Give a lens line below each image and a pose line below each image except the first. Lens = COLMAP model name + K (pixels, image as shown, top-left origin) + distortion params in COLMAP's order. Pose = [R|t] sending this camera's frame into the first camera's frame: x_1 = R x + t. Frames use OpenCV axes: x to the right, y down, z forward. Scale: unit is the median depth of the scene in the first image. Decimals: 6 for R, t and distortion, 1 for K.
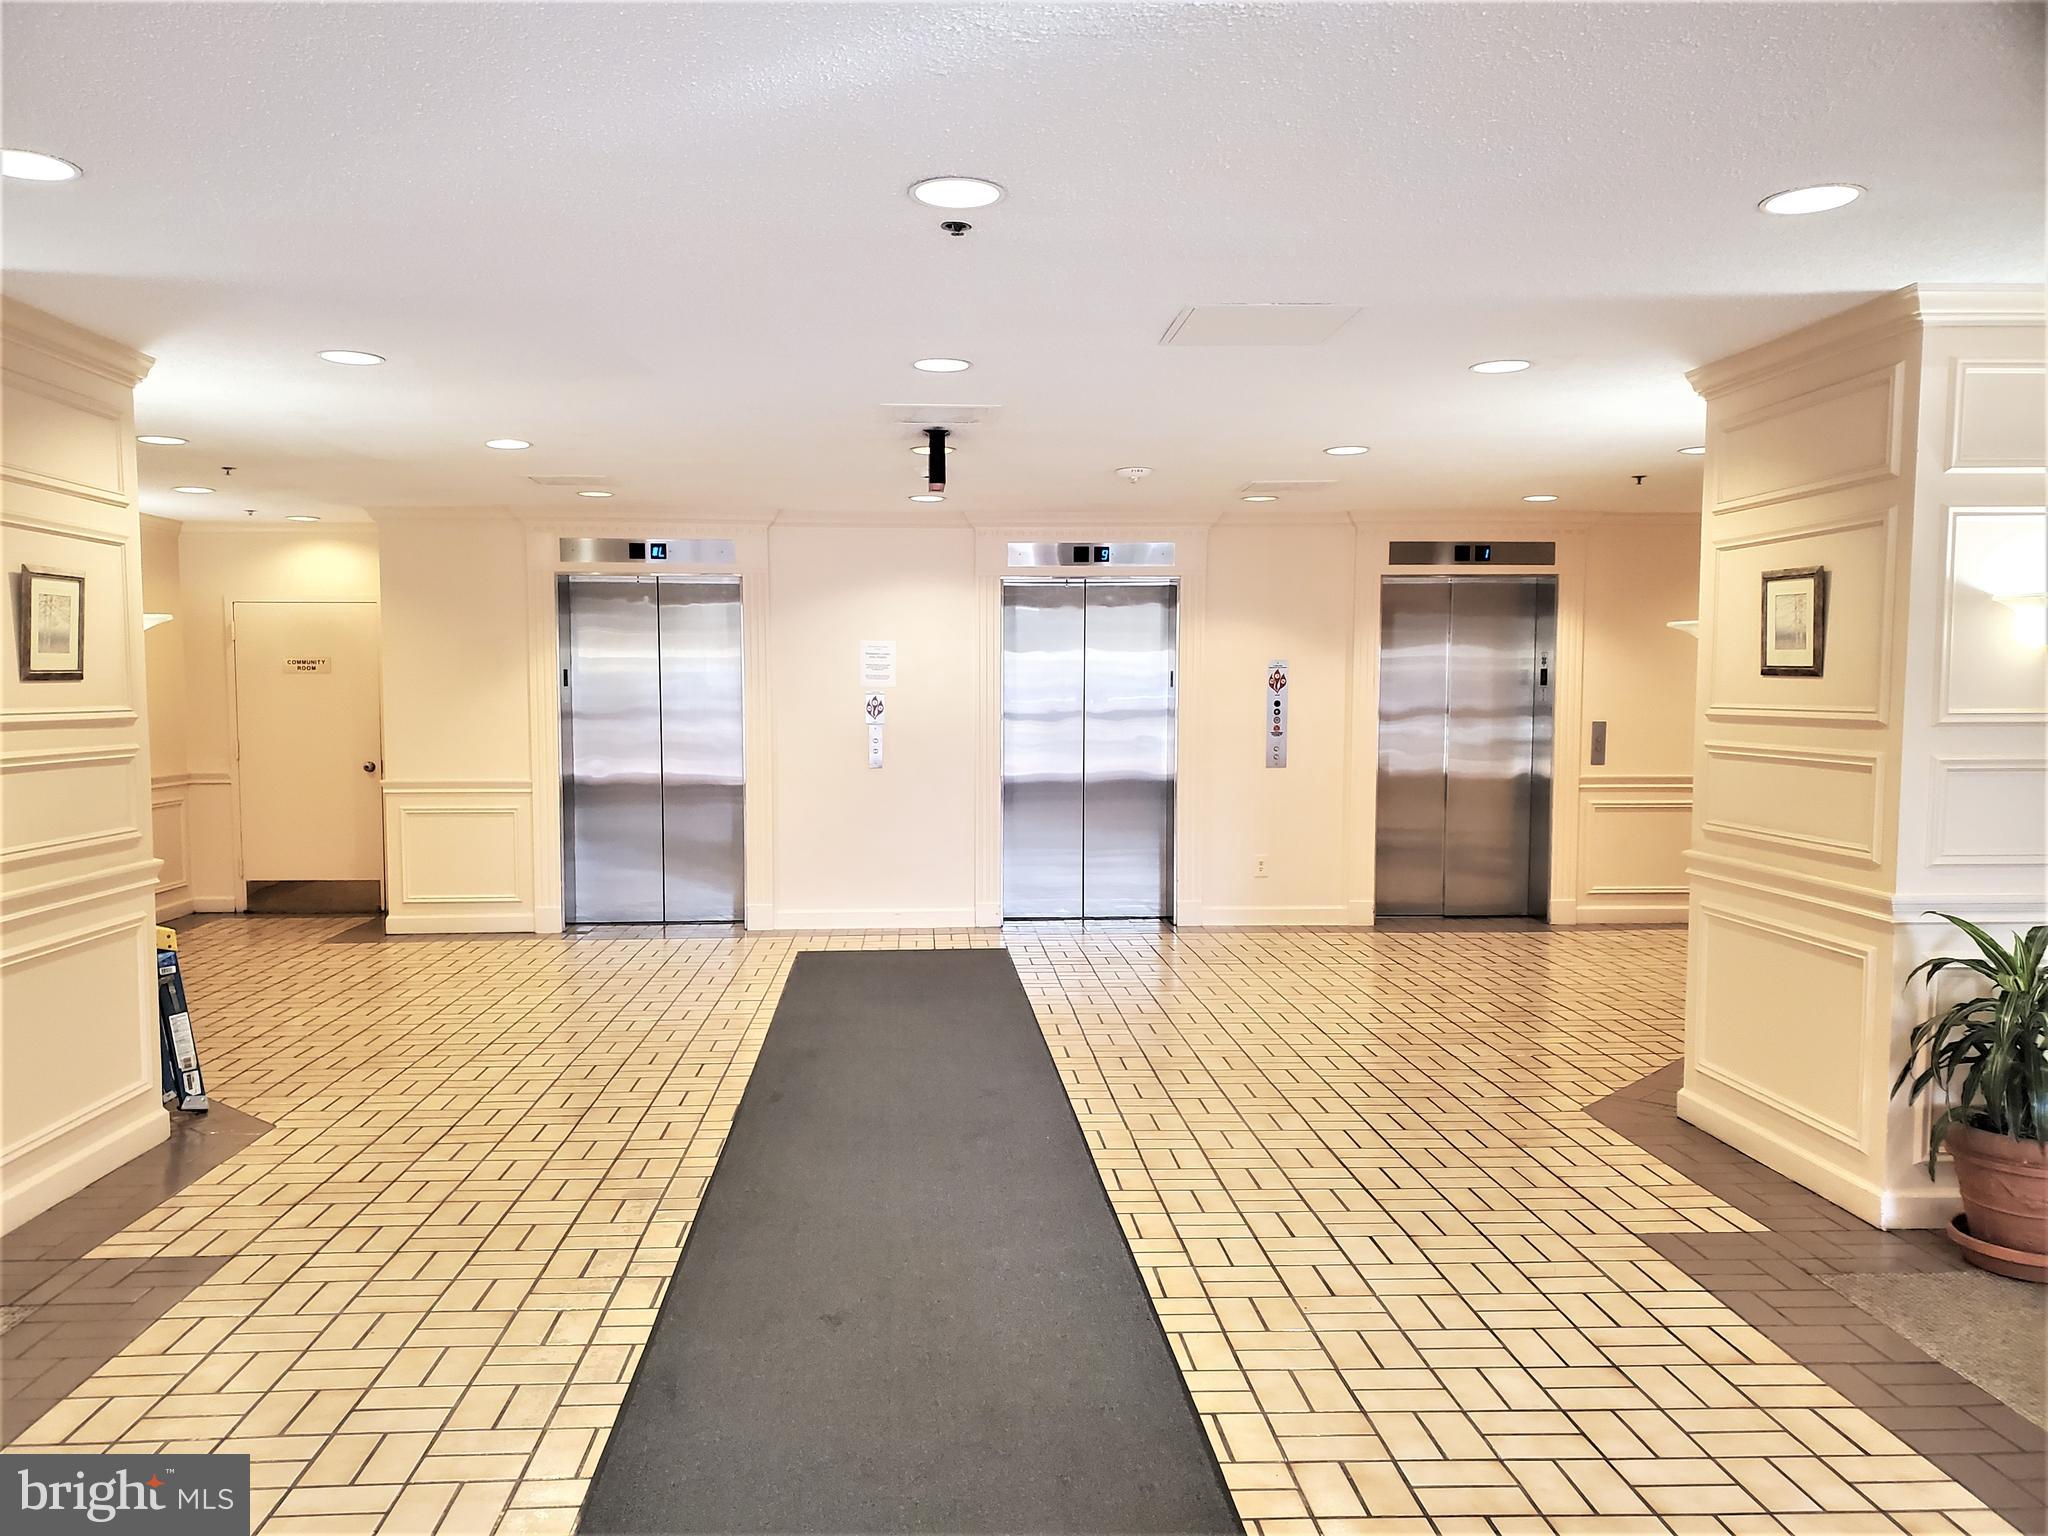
lens RADIAL K [[1590.3, 0, 1012.6], [0, 1590.3, 766.2], [0, 0, 1]] dist [0.030133, -0.040153]
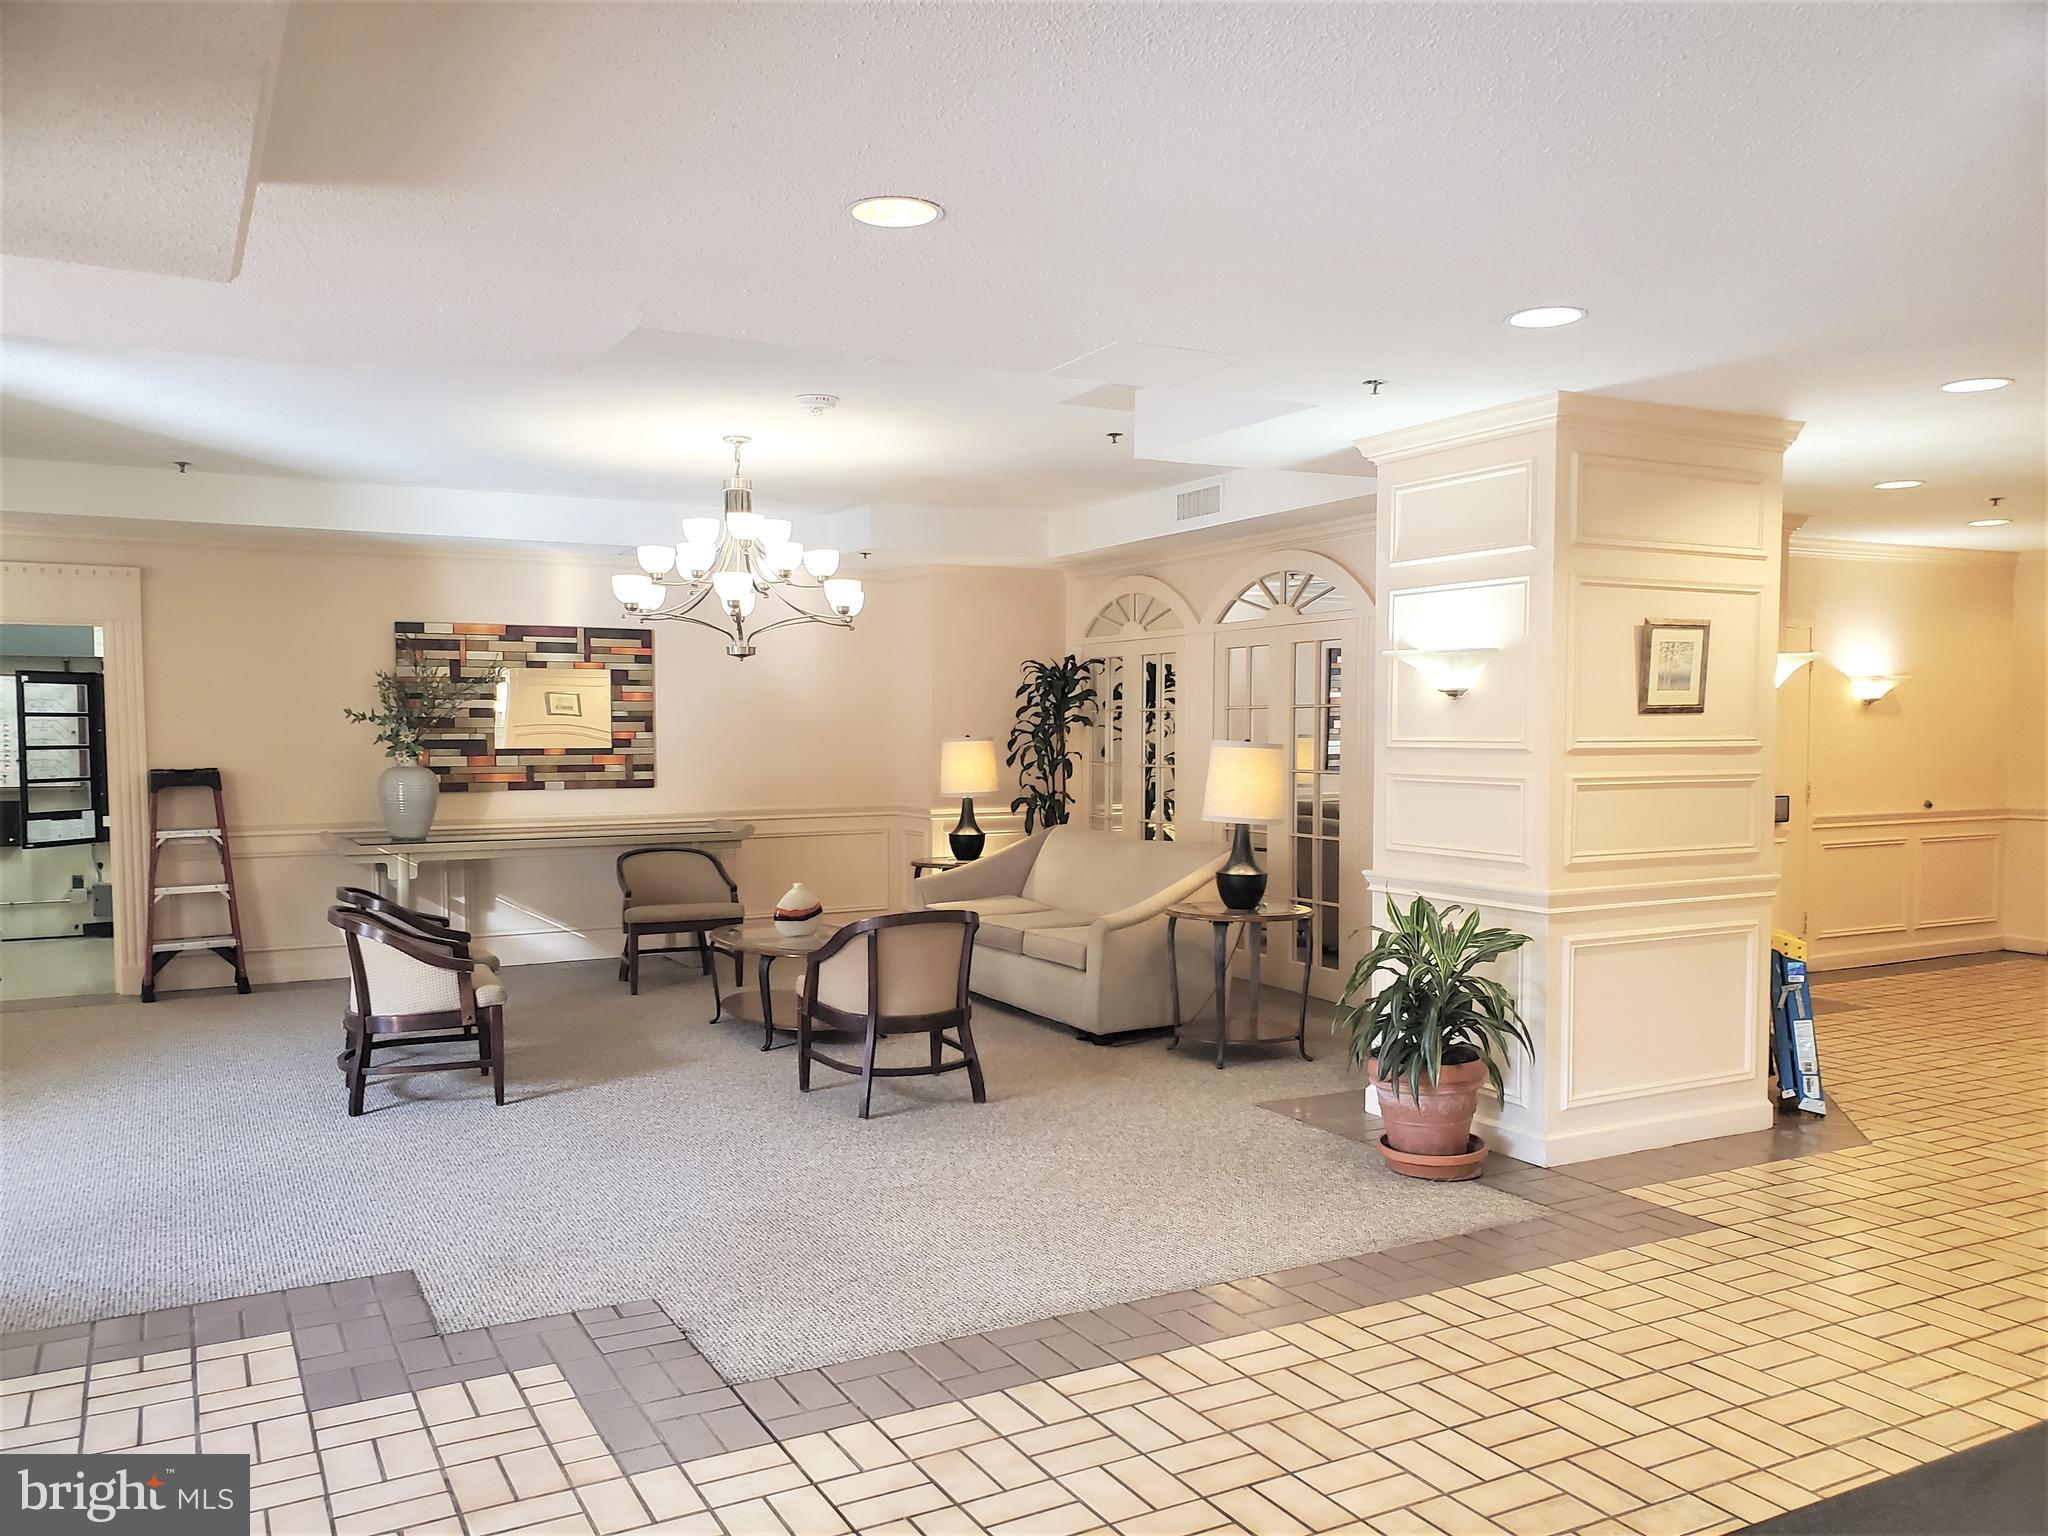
lens RADIAL K [[1590.3, 0, 1013.6], [0, 1590.3, 770.1], [0, 0, 1]] dist [0.030133, -0.040153]
pose [[0.429595, 0.034525, -0.902361, 0.255644], [-0.050550, 0.998621, 0.014142, -0.003462], [0.901605, 0.039539, 0.430748, 0.047018]]
